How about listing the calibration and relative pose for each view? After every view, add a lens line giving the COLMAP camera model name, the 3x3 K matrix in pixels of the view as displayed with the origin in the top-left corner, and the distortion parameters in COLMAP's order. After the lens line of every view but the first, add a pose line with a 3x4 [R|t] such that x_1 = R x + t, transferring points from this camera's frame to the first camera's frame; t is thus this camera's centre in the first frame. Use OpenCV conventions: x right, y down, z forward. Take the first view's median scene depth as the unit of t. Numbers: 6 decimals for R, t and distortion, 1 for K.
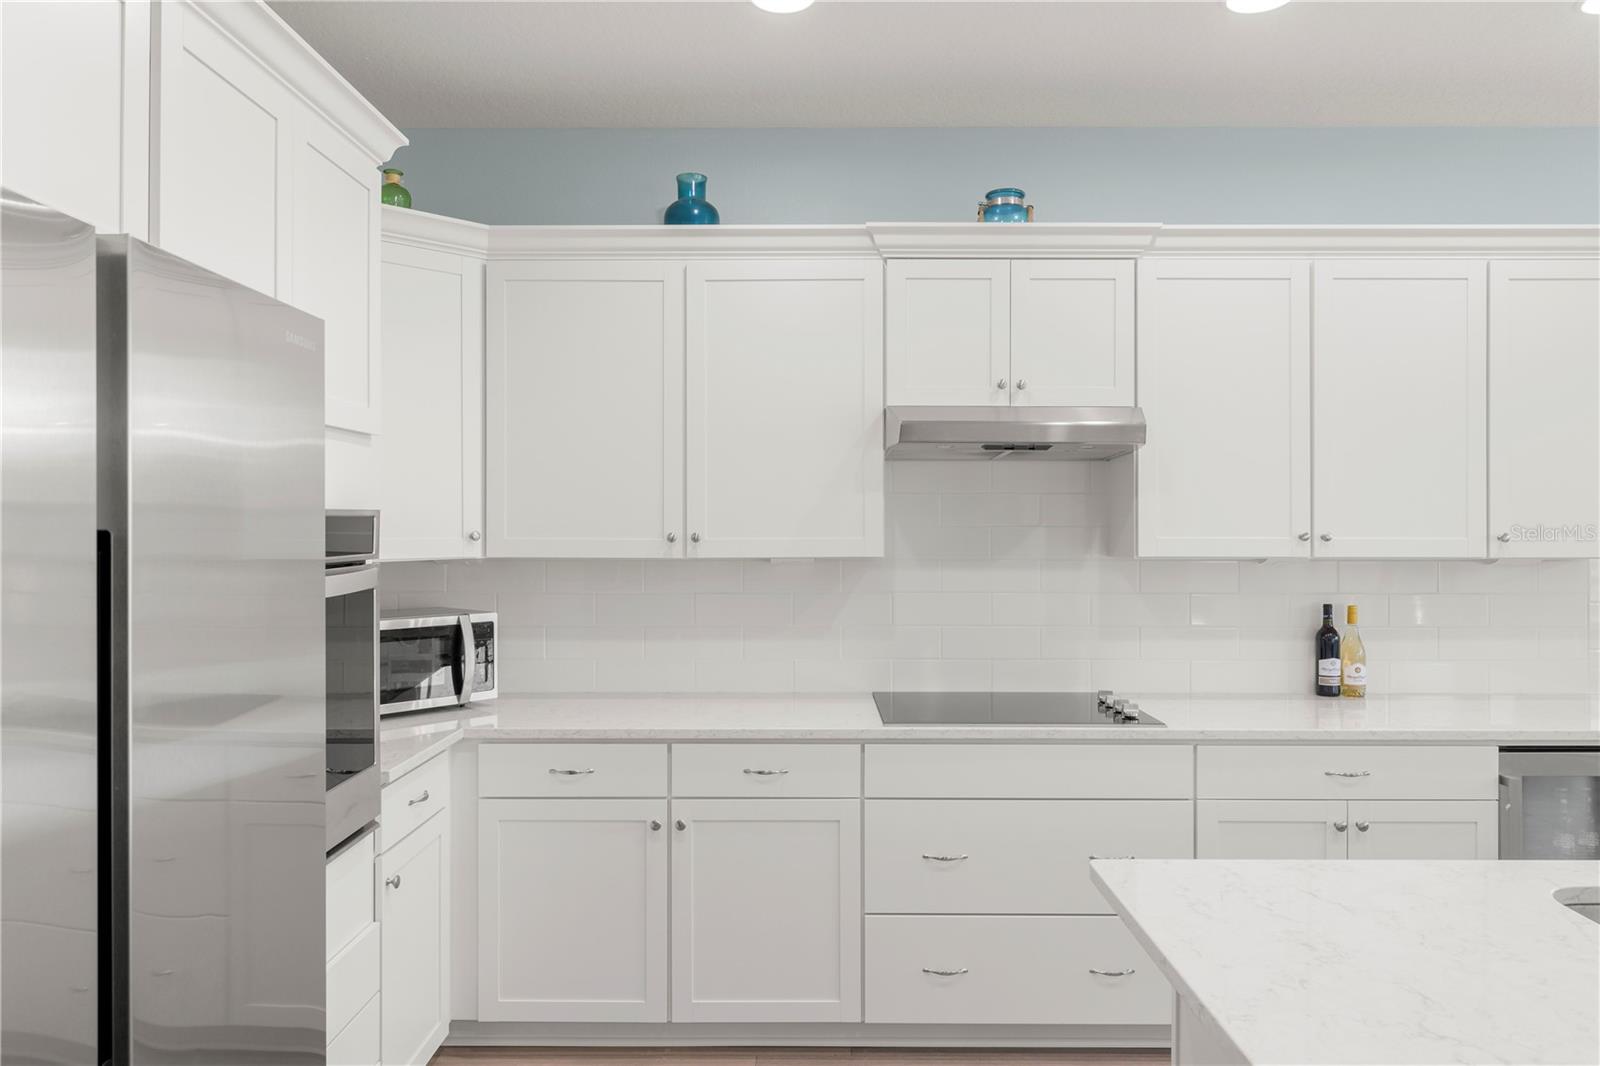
lens RADIAL K [[1068.1, 0, 801.0], [0, 1068.1, 521.8], [0, 0, 1]] dist [-0.003584, 0.000381]
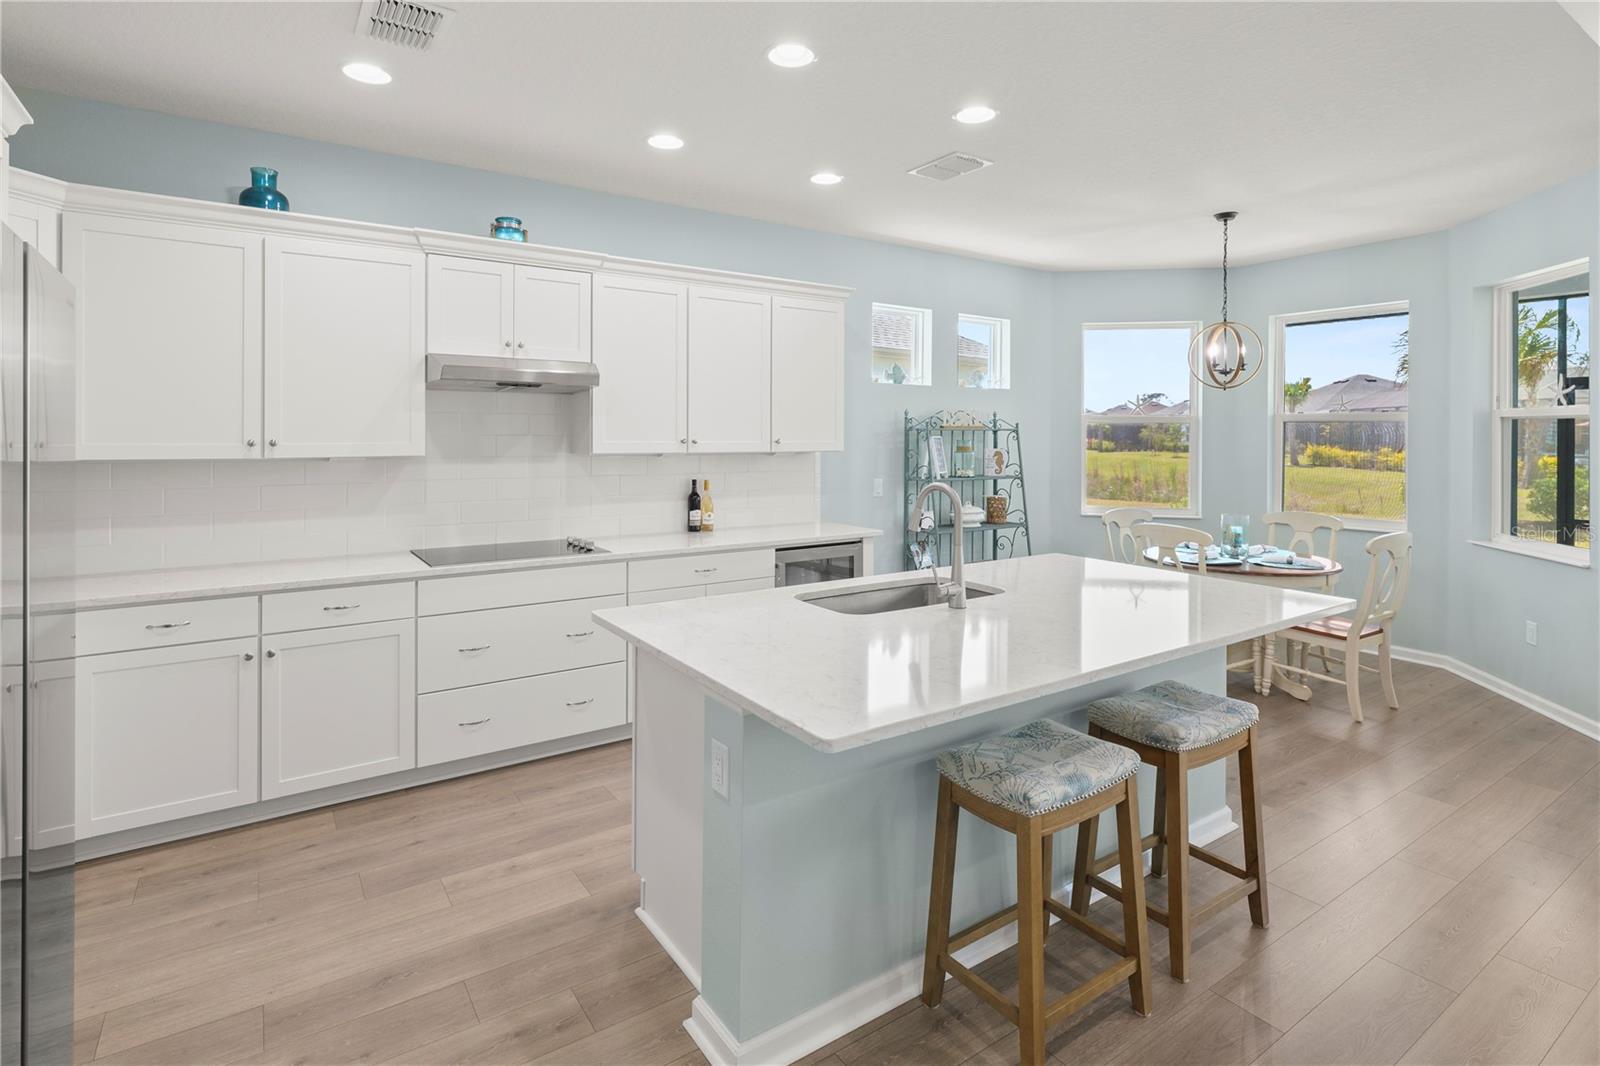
lens RADIAL K [[802.7, 0, 800.5], [0, 802.7, 433.9], [0, 0, 1]] dist [-0.000333, 0.000168]
pose [[0.821028, 0.002491, 0.570883, -0.129767], [-0.003499, 0.999994, 0.000669, 0.000338], [-0.570877, -0.002547, 0.821031, -0.204804]]
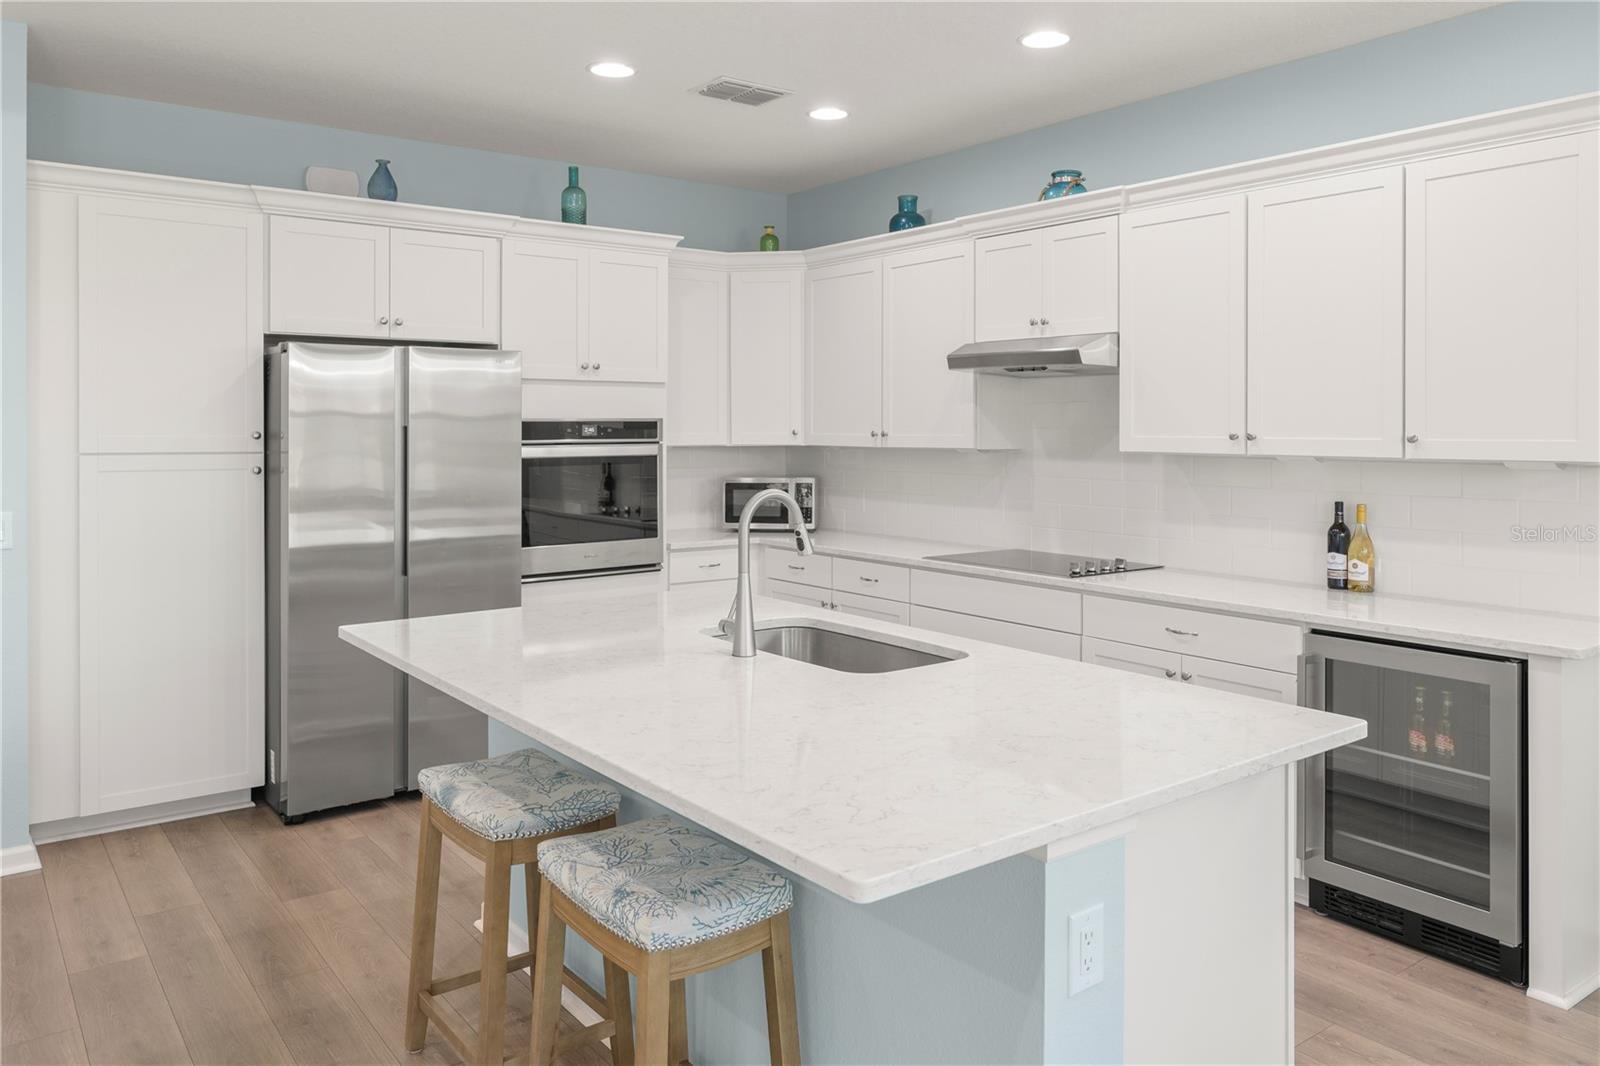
lens RADIAL K [[1161.5, 0, 800.2], [0, 1161.5, 424.4], [0, 0, 1]] dist [-0.002062, -0.000856]
pose [[0.603350, -0.000879, -0.797476, 1.176675], [0.001199, 0.999999, -0.000195, 0.000773], [0.797476, -0.000839, 0.603350, -0.123279]]
